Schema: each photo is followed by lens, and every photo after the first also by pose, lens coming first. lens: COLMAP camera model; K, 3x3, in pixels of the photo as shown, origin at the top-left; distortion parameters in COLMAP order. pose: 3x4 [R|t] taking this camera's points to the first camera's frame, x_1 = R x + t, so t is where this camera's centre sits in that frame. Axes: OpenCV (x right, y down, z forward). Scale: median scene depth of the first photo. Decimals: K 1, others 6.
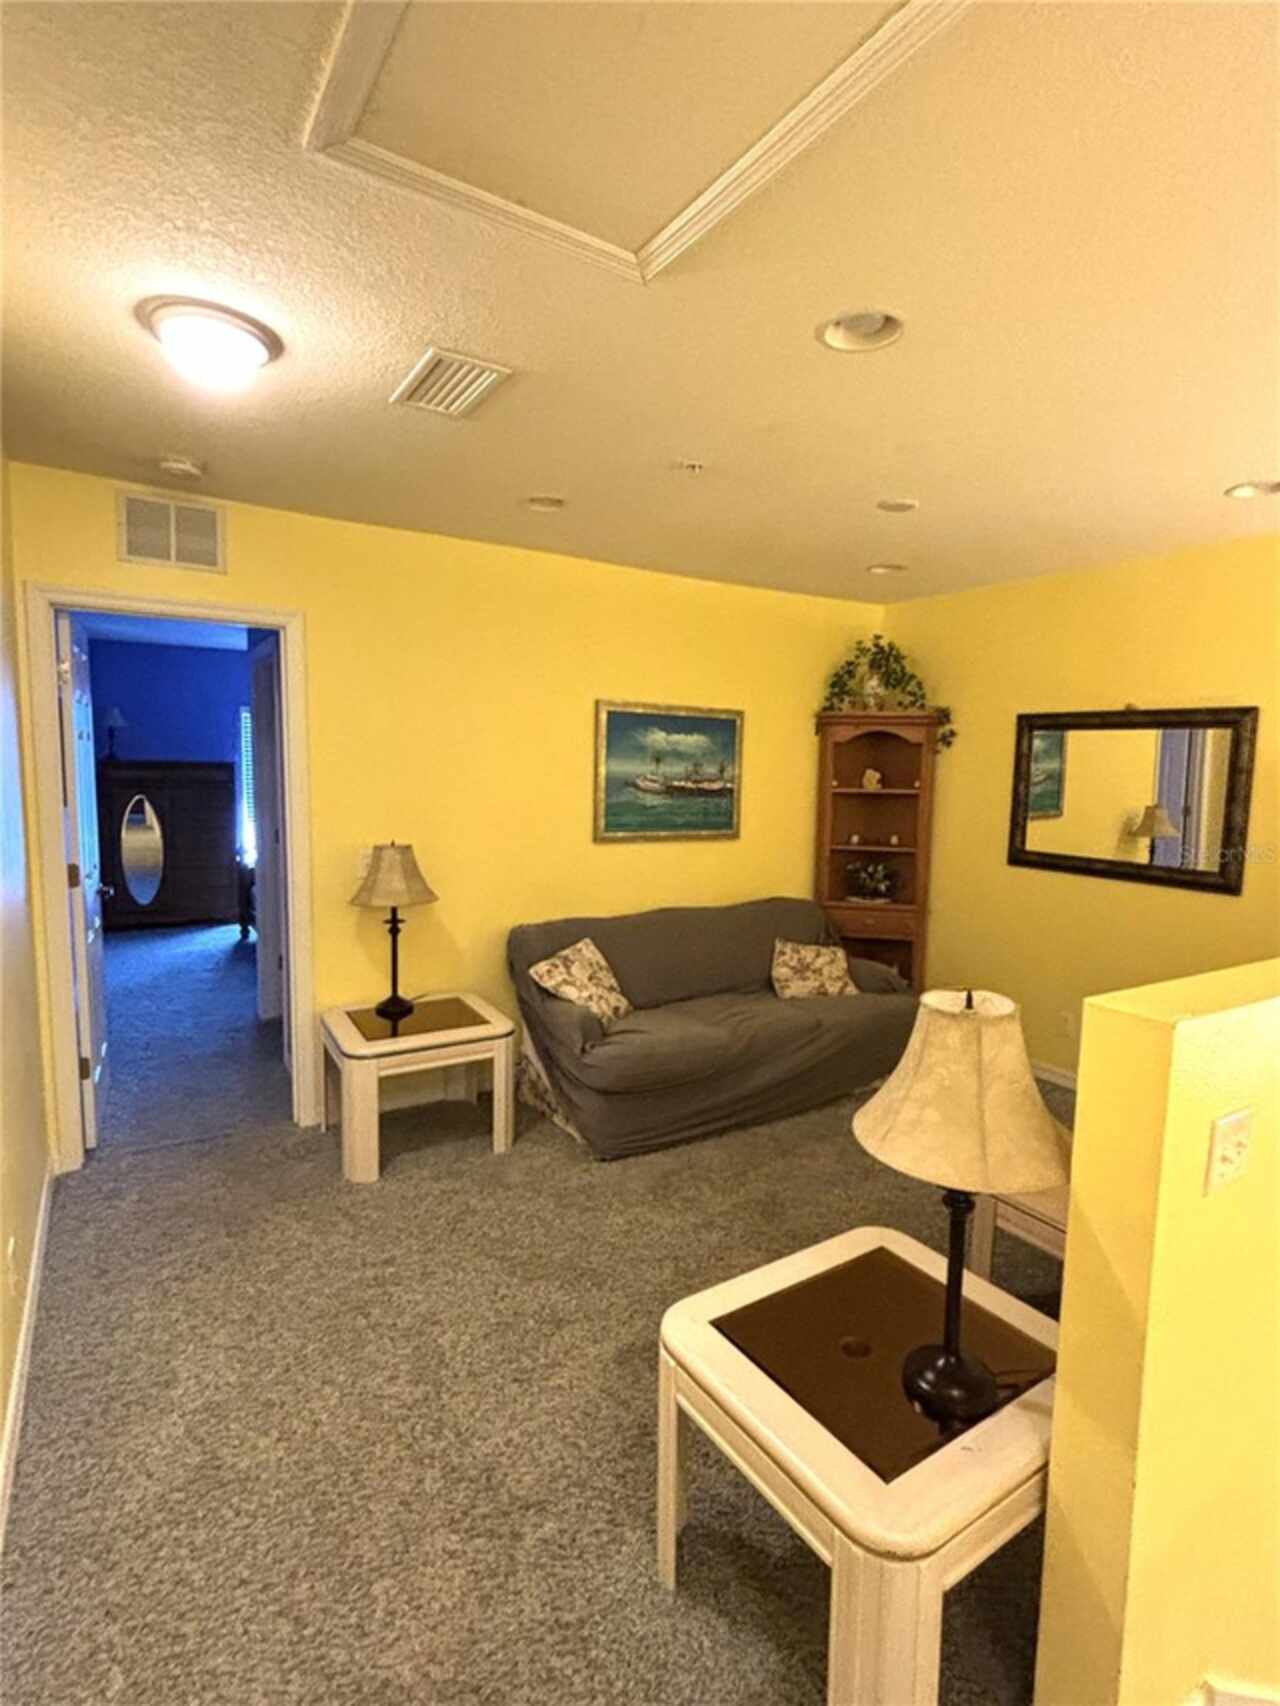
lens RADIAL K [[876.6, 0, 653.6], [0, 876.6, 855.0], [0, 0, 1]] dist [-0.005047, -0.001668]
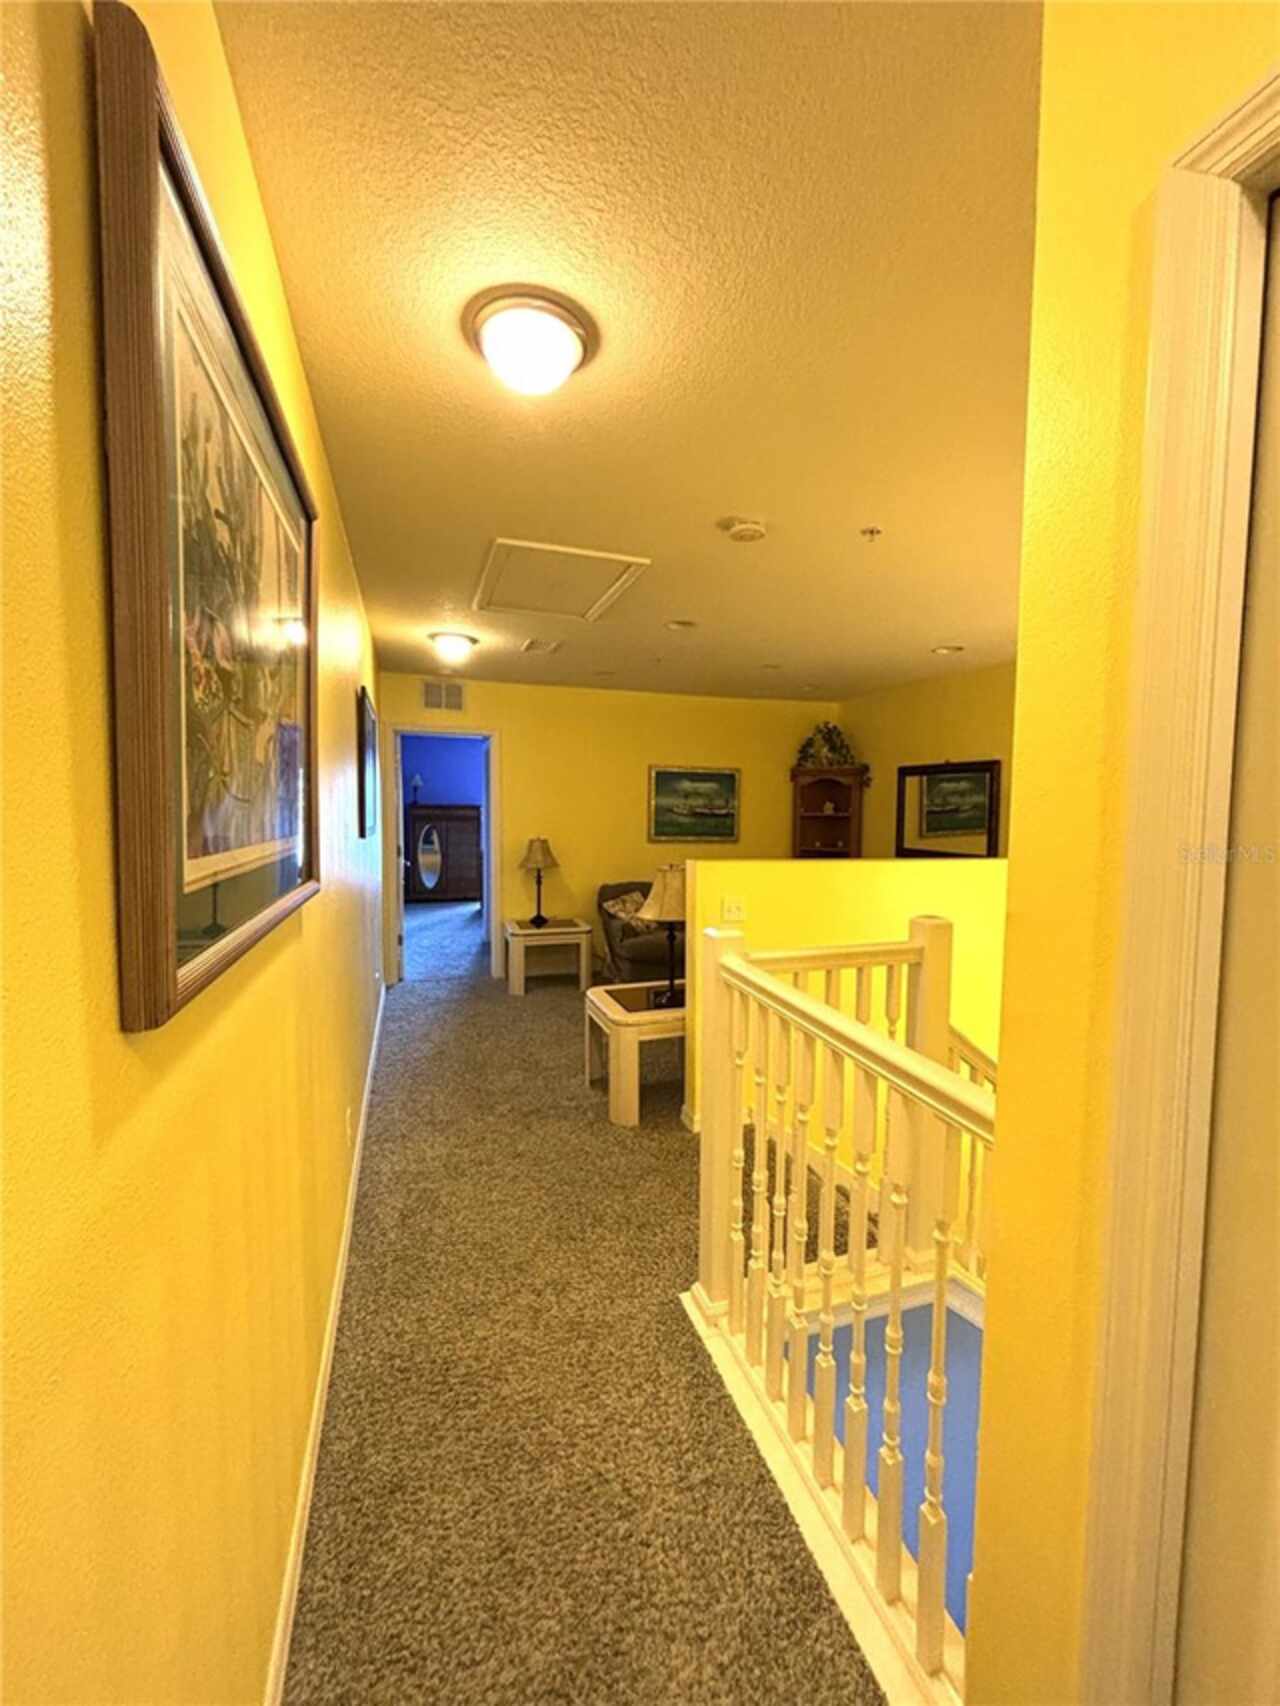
lens RADIAL K [[682.0, 0, 629.7], [0, 682.0, 849.6], [0, 0, 1]] dist [-0.007766, -0.000575]
pose [[0.969948, 0.003058, -0.243292, 0.233022], [-0.014034, 0.998959, -0.043394, 0.061757], [0.242906, 0.045504, 0.968982, -0.383175]]
